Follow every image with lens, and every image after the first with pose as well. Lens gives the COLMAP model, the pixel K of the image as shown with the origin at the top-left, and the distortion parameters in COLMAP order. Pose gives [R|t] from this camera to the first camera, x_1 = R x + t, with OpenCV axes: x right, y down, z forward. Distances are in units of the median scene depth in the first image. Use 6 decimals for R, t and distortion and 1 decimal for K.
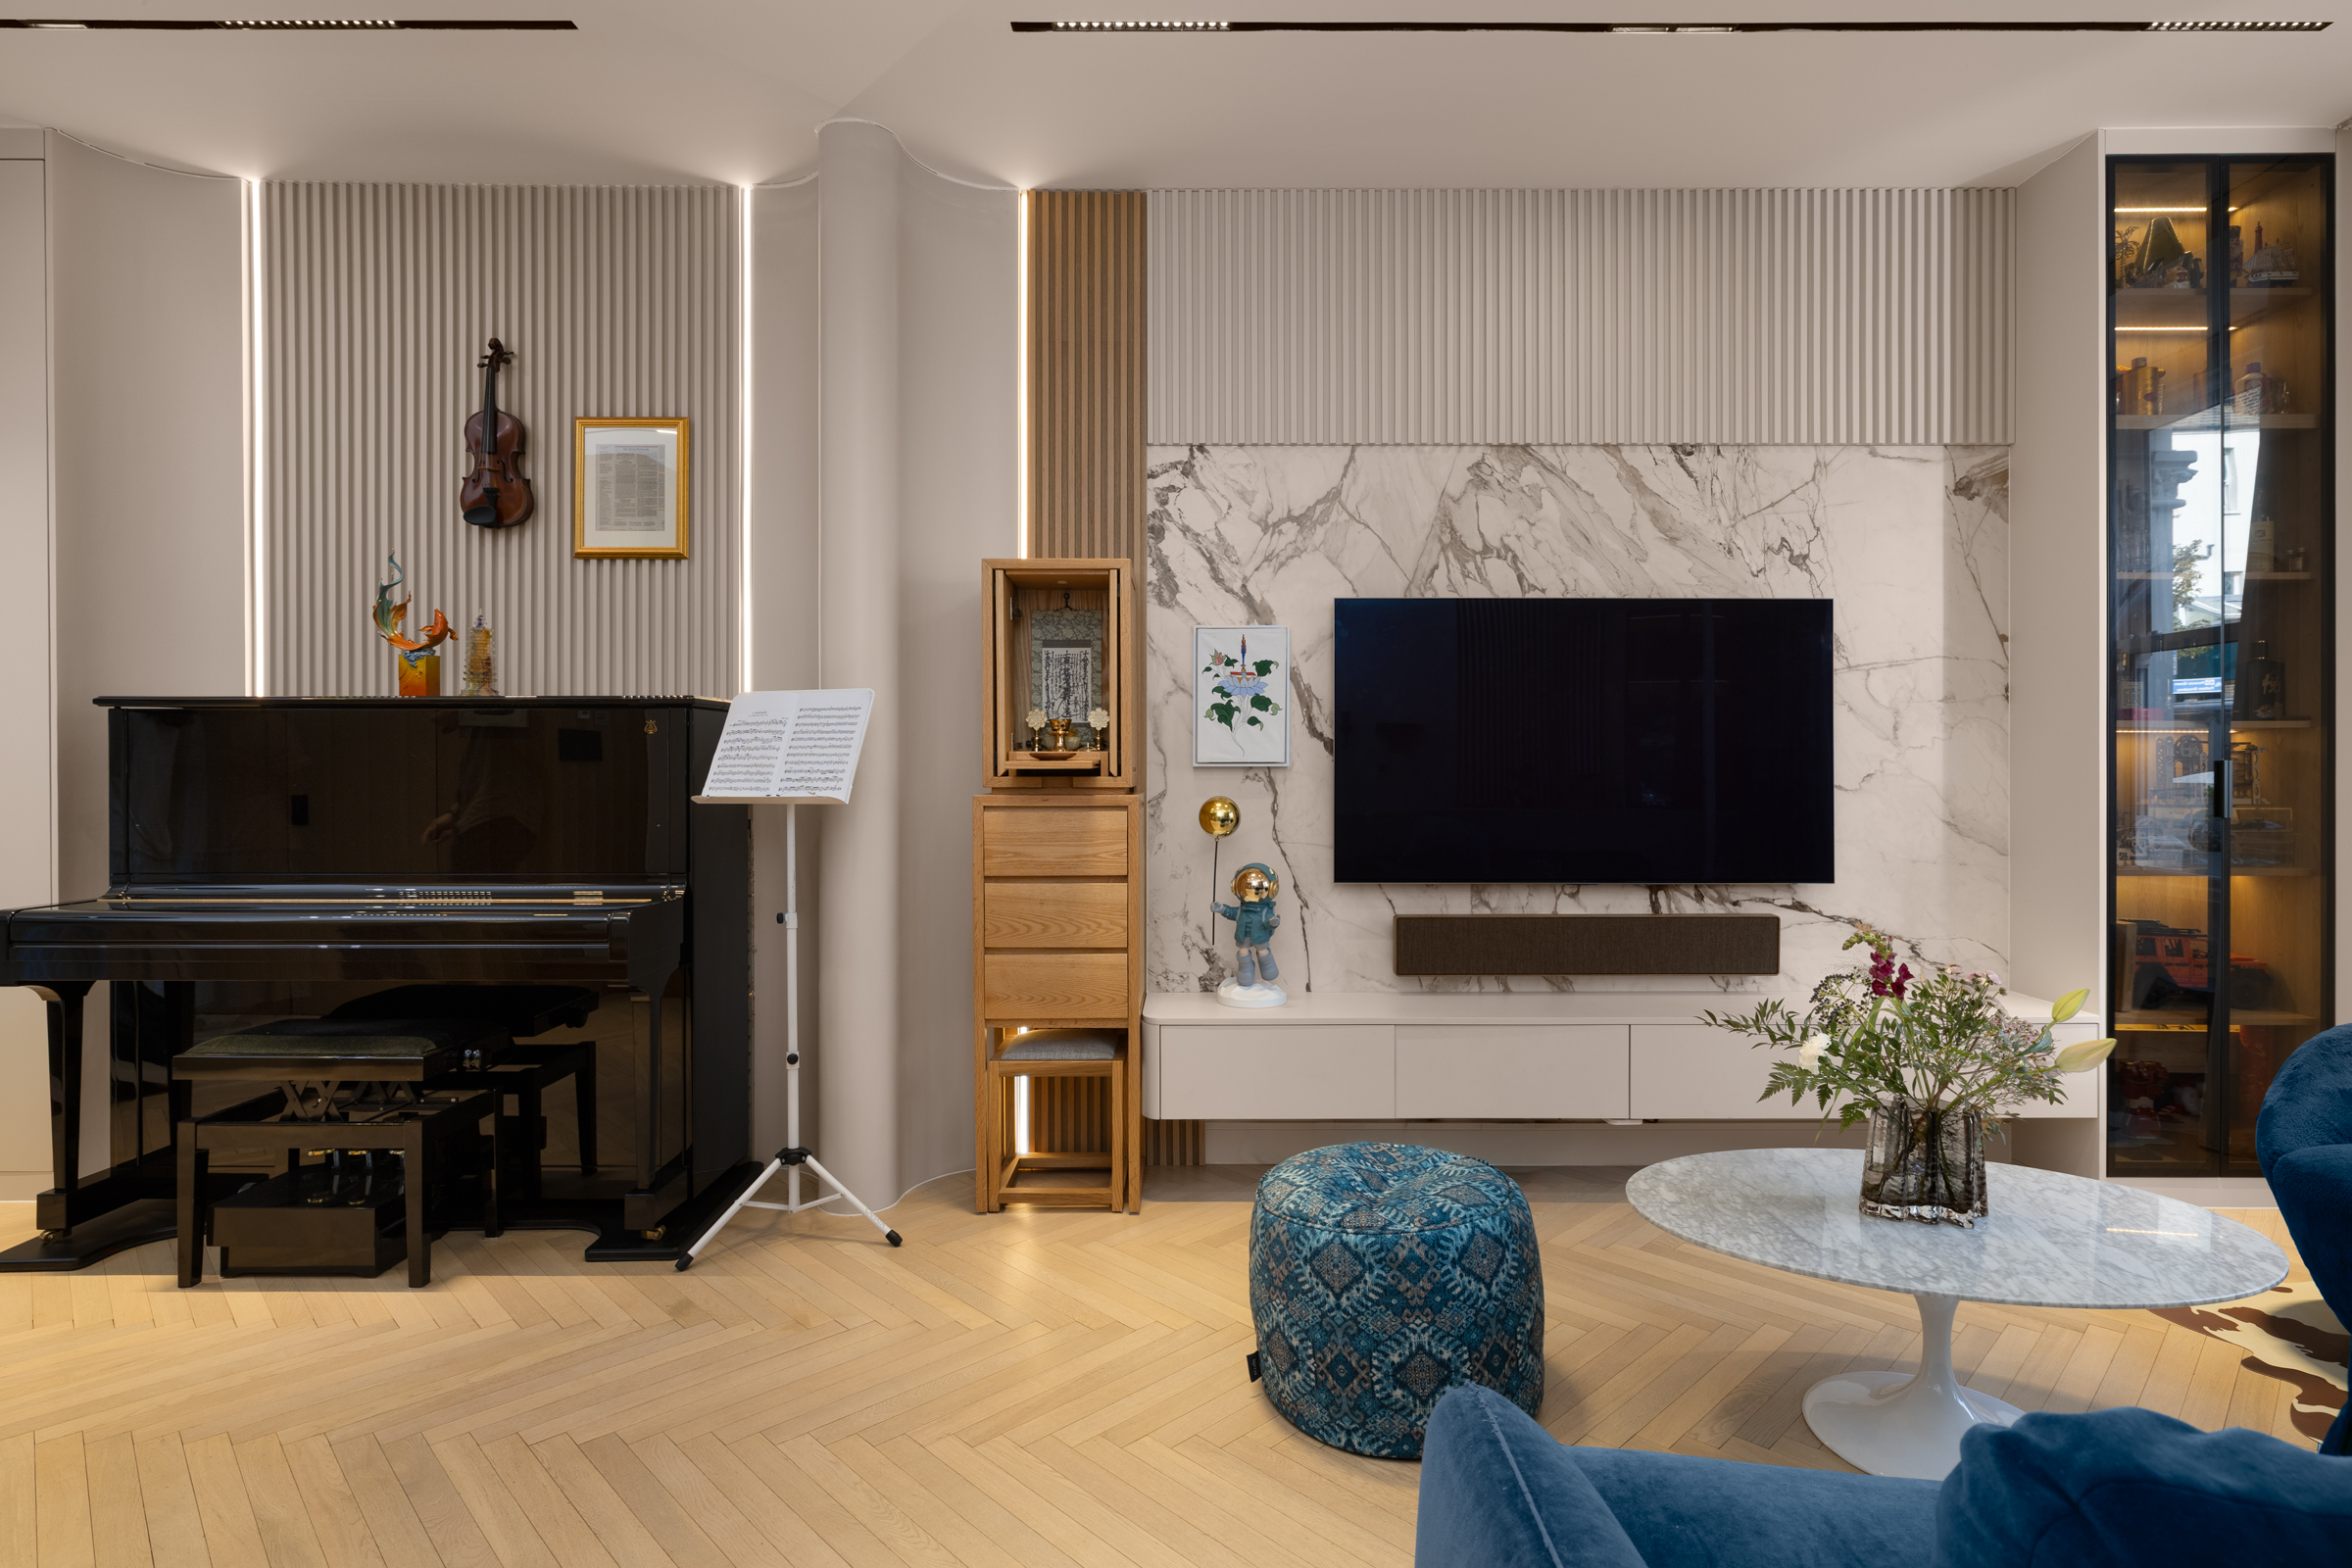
lens RADIAL K [[1172.8, 0, 1178.3], [0, 1172.8, 777.2], [0, 0, 1]] dist [-0.006122, 0.000515]
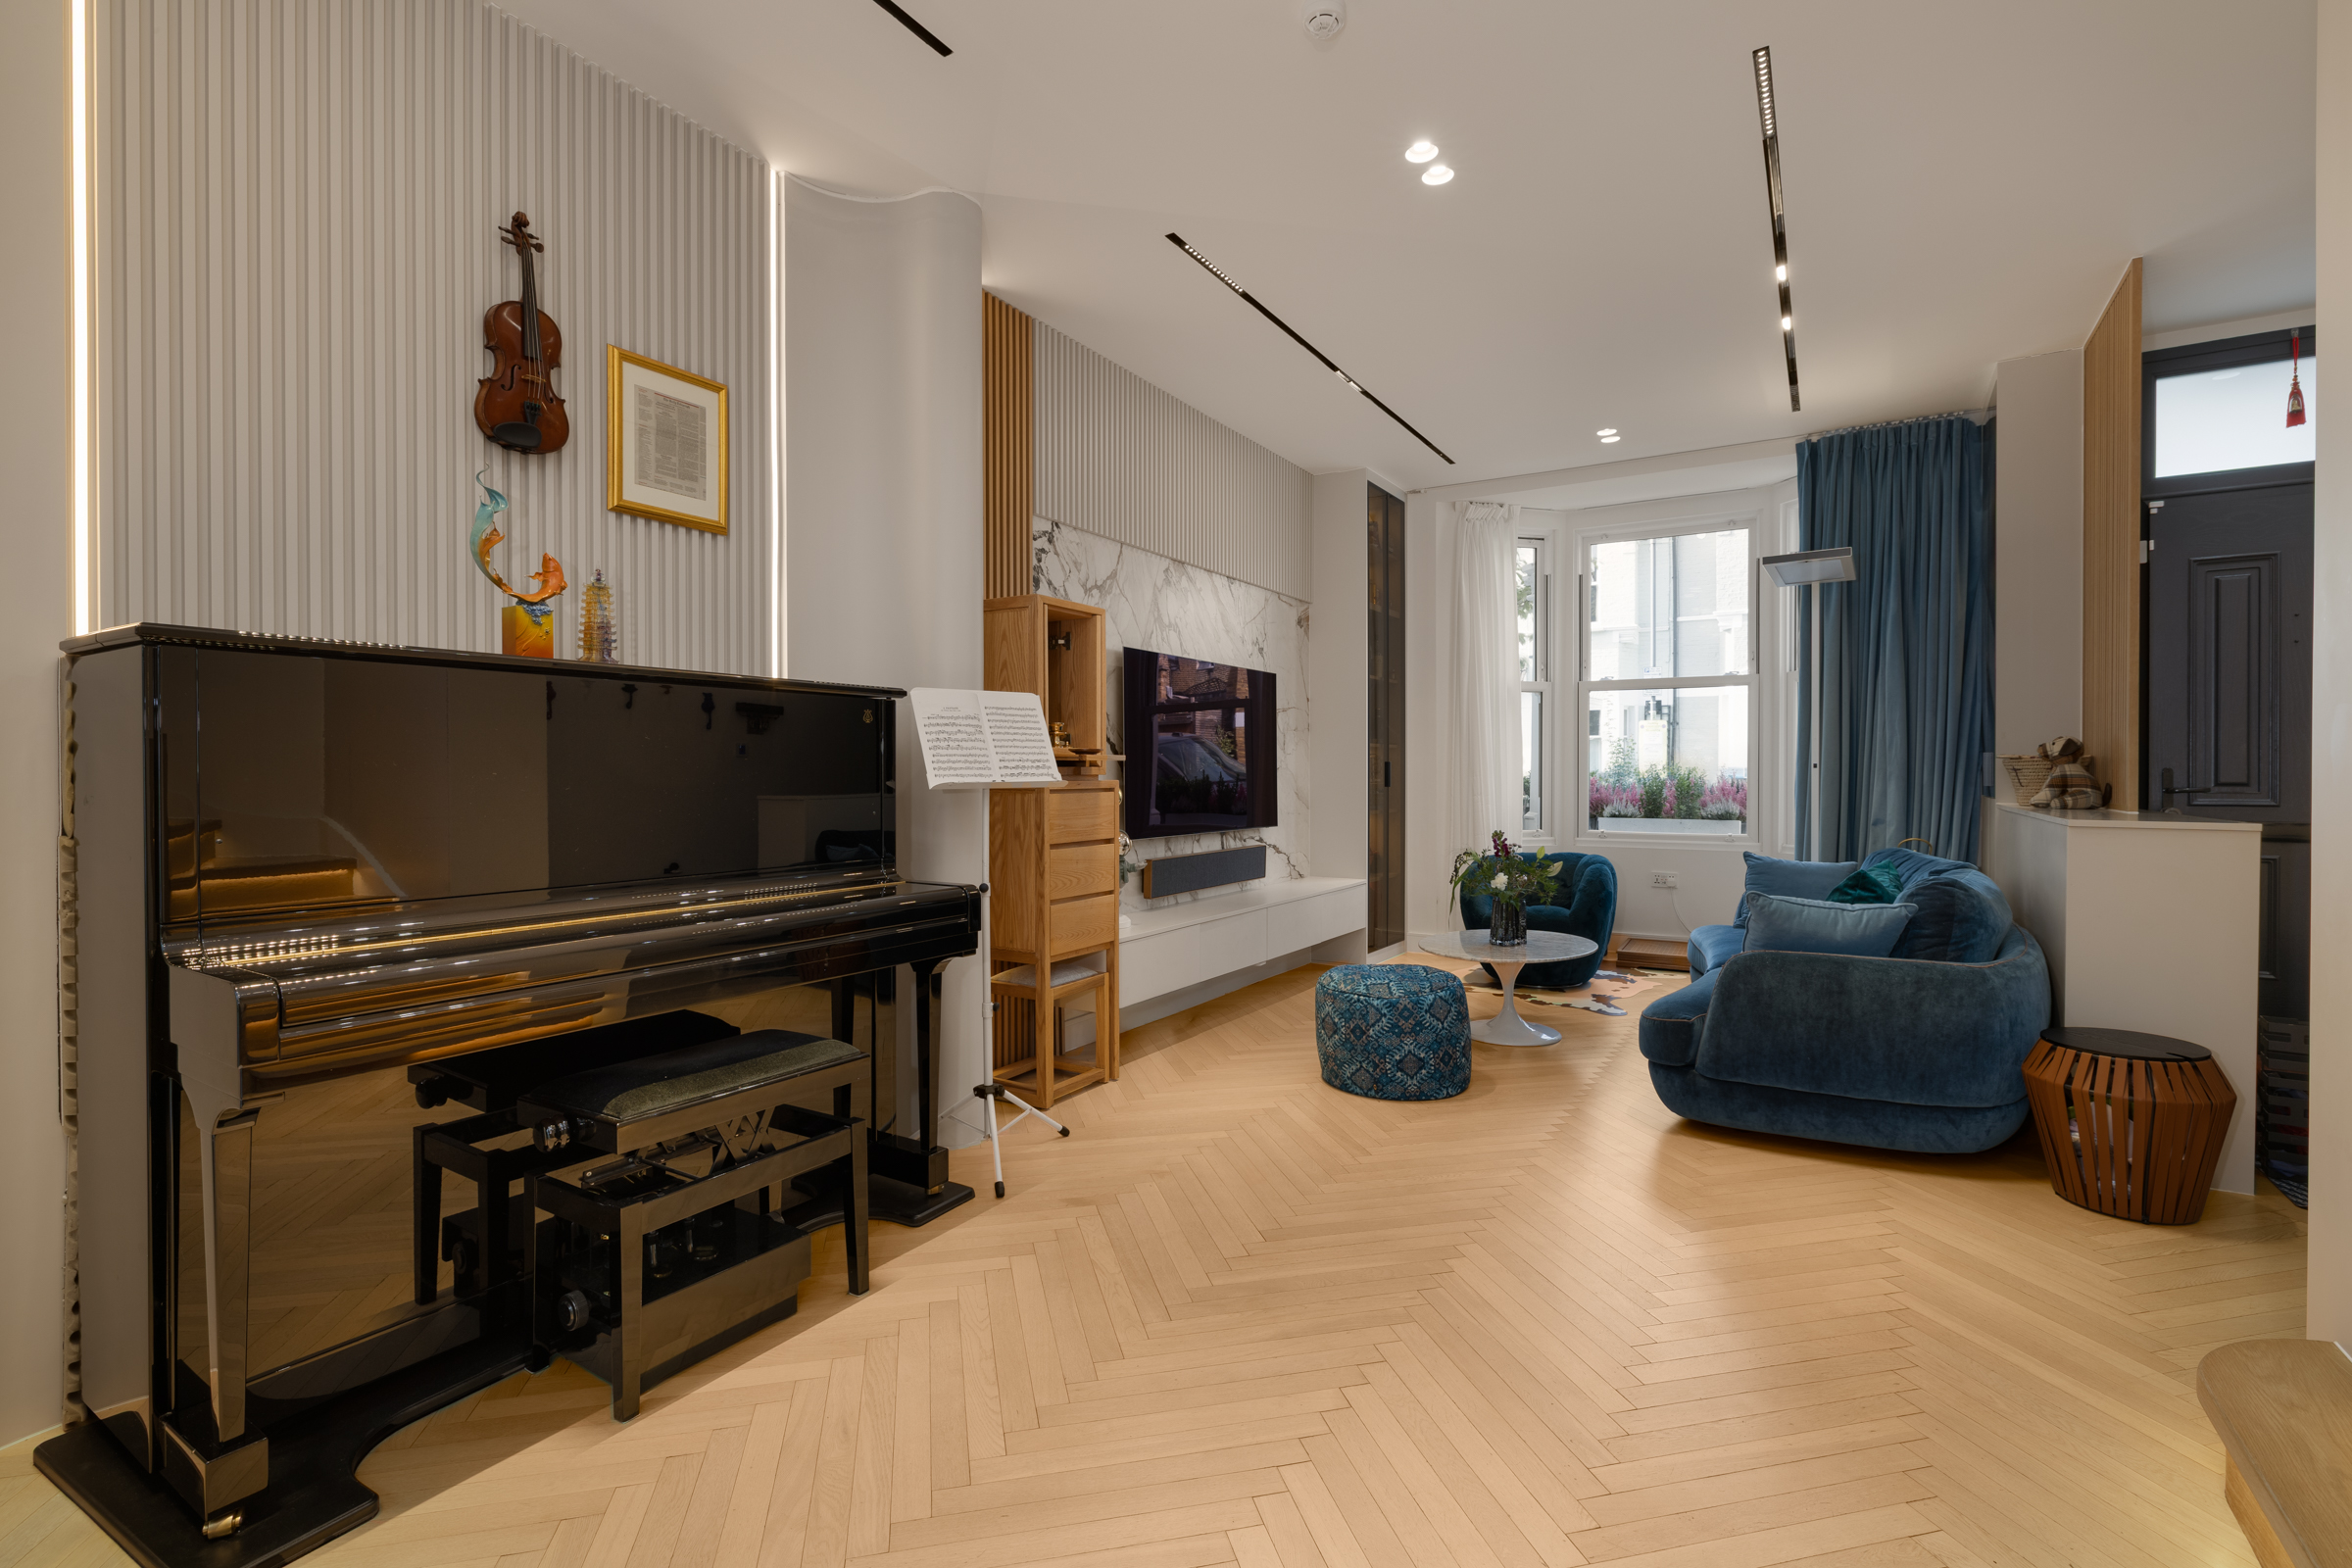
lens RADIAL K [[1041.2, 0, 1171.5], [0, 1041.2, 787.1], [0, 0, 1]] dist [-0.001710, 0.000112]
pose [[0.539614, -0.012570, 0.841819, -0.935039], [0.007903, 0.999920, 0.009866, 0.010739], [-0.841876, 0.001329, 0.539670, 0.247171]]
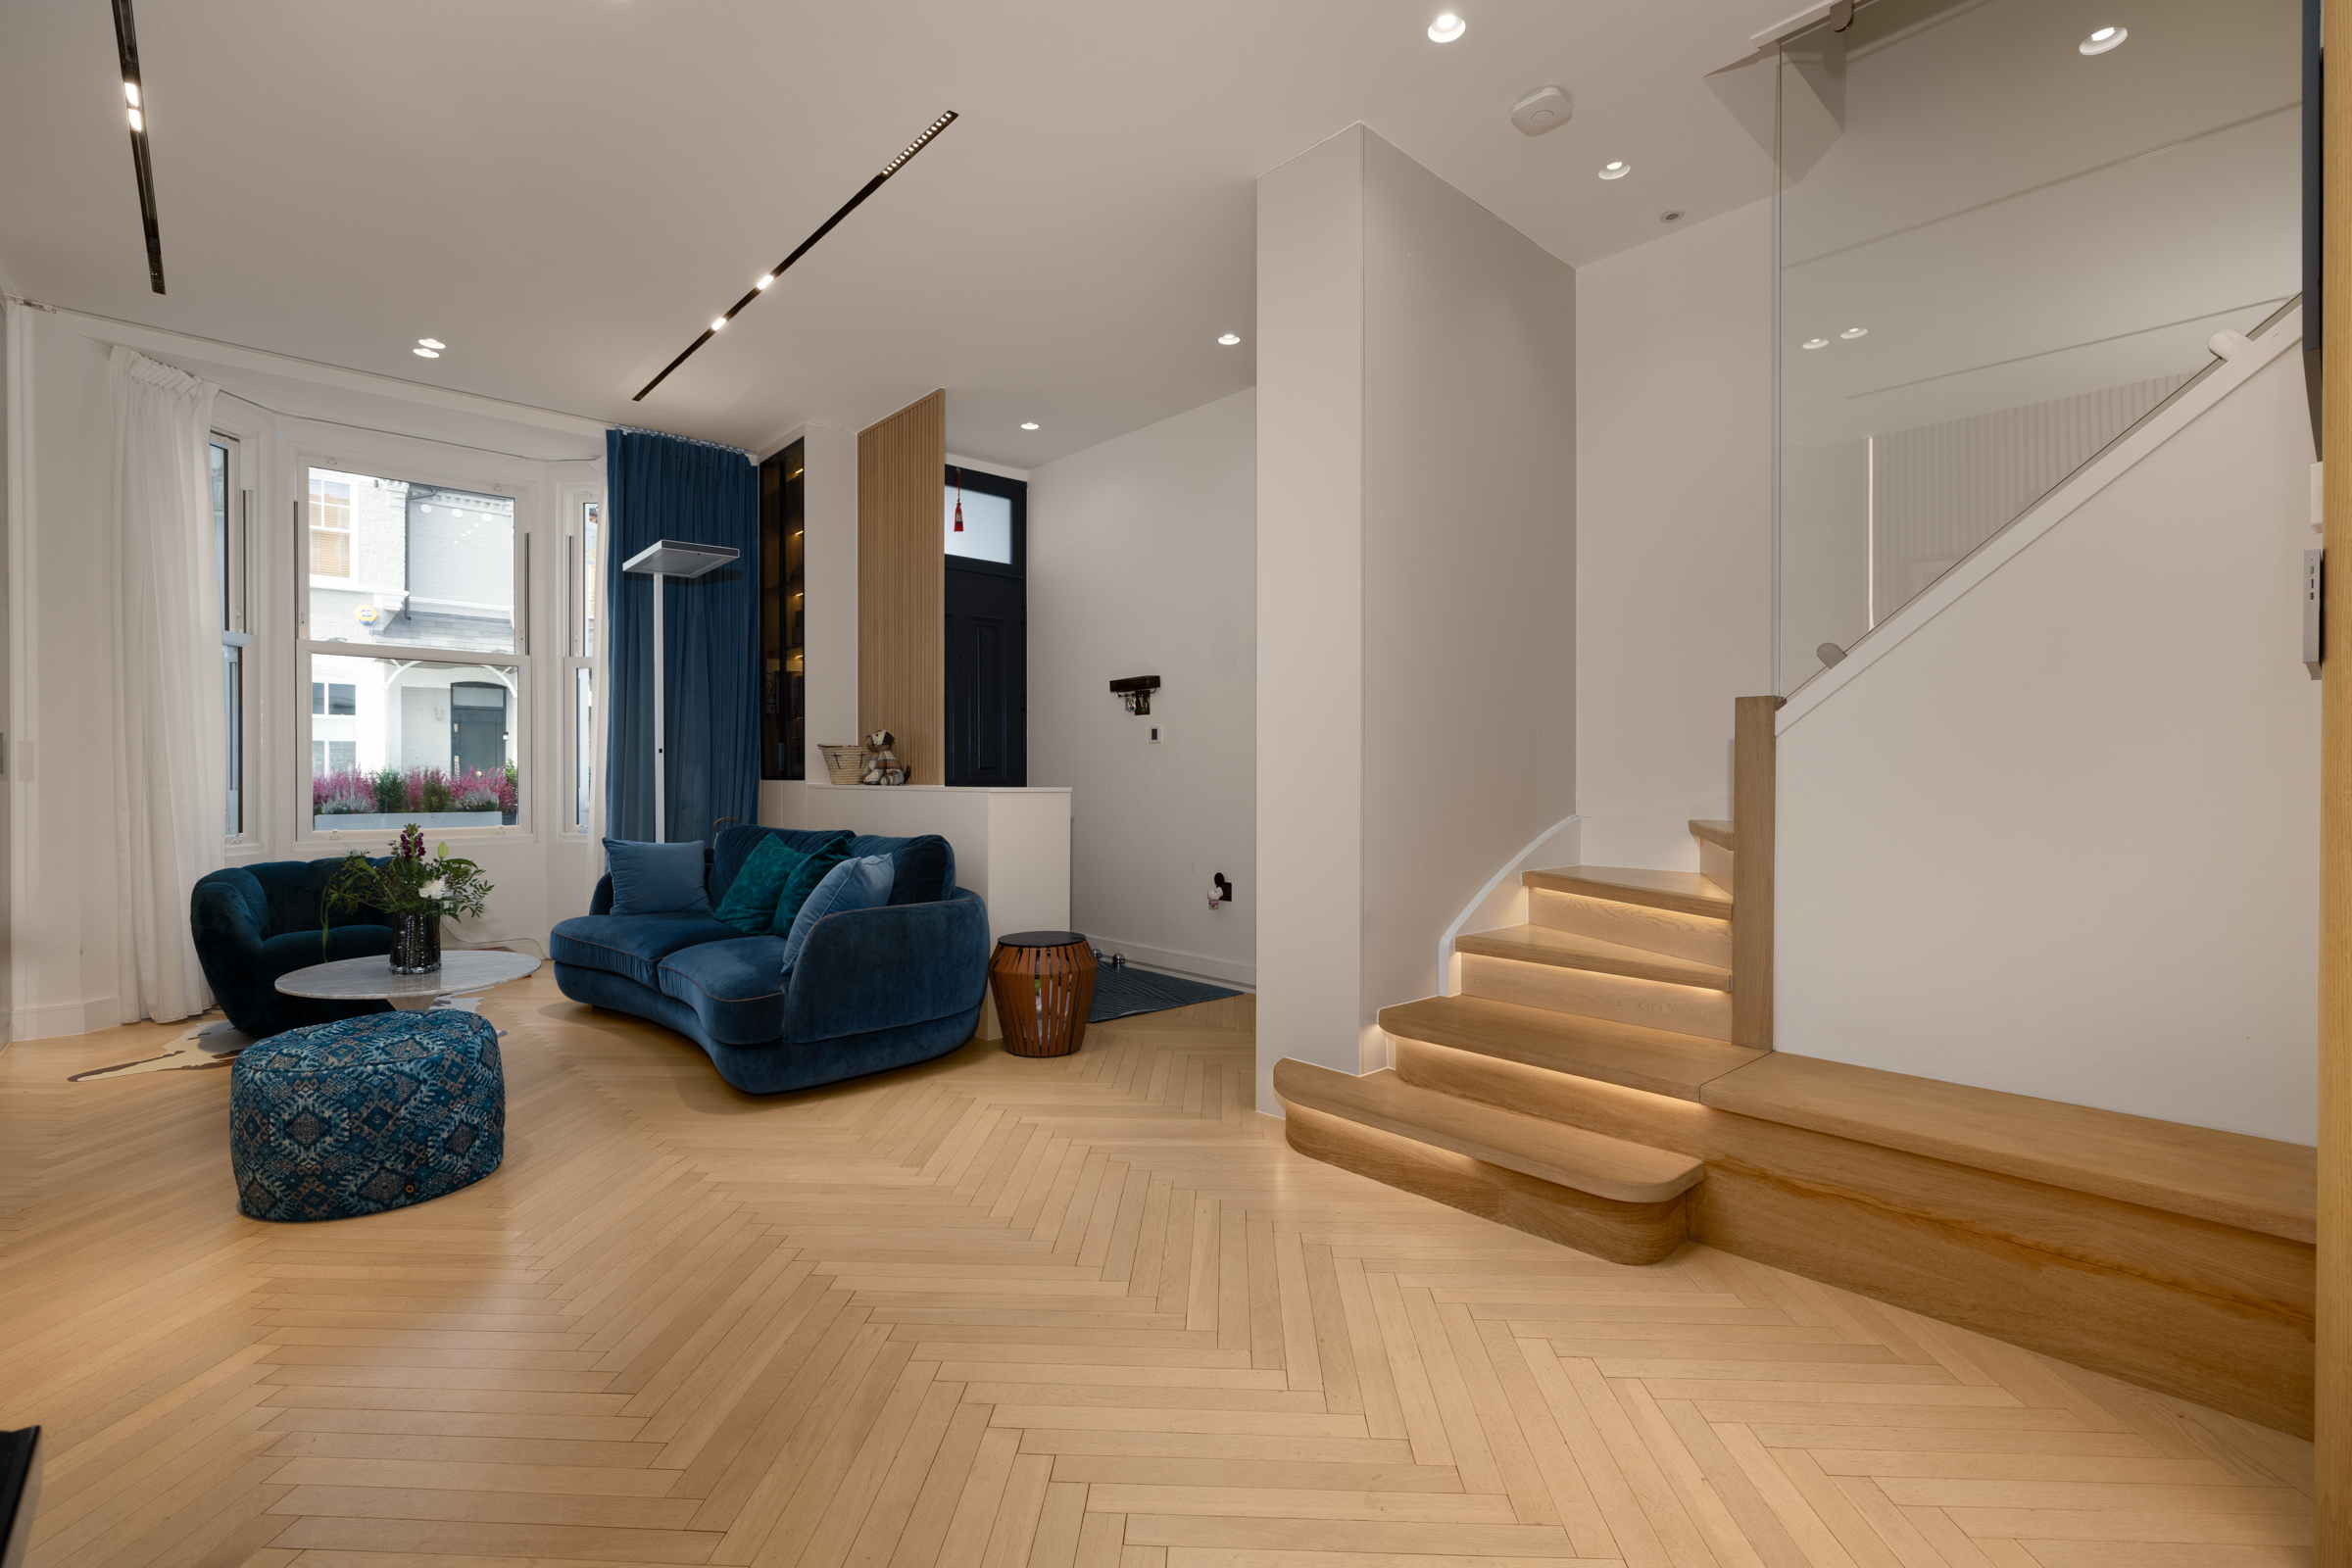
lens RADIAL K [[1041.2, 0, 1168.1], [0, 1041.2, 781.2], [0, 0, 1]] dist [-0.001710, 0.000112]
pose [[-0.653815, -0.007033, 0.756622, -0.843391], [0.002714, 0.999929, 0.011641, 0.031656], [-0.756649, 0.009664, -0.653749, 0.711576]]
